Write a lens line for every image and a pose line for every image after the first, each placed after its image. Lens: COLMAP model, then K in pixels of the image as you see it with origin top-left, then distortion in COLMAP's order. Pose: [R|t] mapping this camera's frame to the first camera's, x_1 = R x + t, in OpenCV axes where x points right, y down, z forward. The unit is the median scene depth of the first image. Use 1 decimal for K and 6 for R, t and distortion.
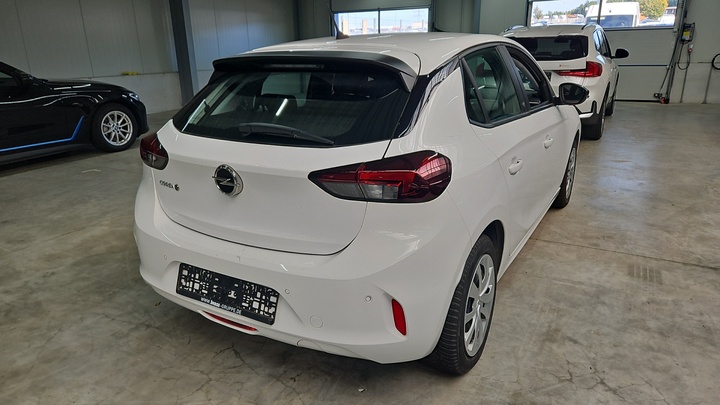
lens RADIAL K [[488.8, 0, 359.6], [0, 488.8, 203.9], [0, 0, 1]] dist [0.025810, -0.012787]
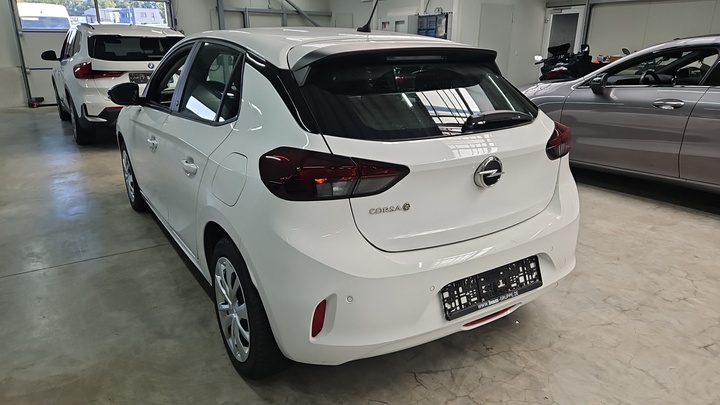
lens RADIAL K [[488.8, 0, 358.6], [0, 488.8, 202.6], [0, 0, 1]] dist [0.025810, -0.012787]
pose [[0.449432, -0.254613, 0.856261, -1.171098], [0.264042, 0.953557, 0.144954, -0.189867], [-0.853401, 0.160942, 0.495787, 0.702428]]
